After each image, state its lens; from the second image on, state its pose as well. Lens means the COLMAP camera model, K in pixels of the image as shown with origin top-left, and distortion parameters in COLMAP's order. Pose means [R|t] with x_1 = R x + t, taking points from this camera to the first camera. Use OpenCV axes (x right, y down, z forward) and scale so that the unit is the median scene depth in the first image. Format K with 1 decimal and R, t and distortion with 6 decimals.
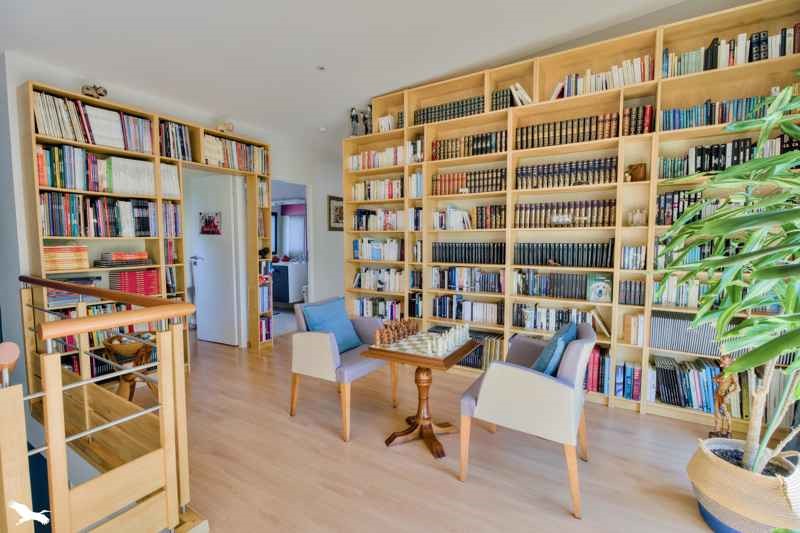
lens RADIAL K [[359.9, 0, 400.0], [0, 359.9, 266.5], [0, 0, 1]] dist [-0.001092, -0.000163]
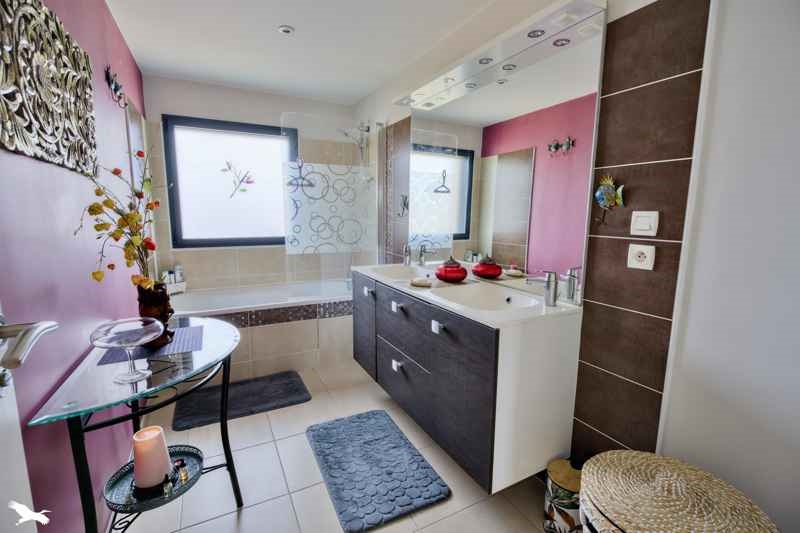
lens RADIAL K [[359.9, 0, 400.0], [0, 359.9, 266.5], [0, 0, 1]] dist [-0.001092, -0.000163]
pose [[0.856258, 0.084839, -0.509534, -0.178299], [-0.045621, 0.994986, 0.089003, -0.037992], [0.514530, -0.052964, 0.855835, 0.561331]]
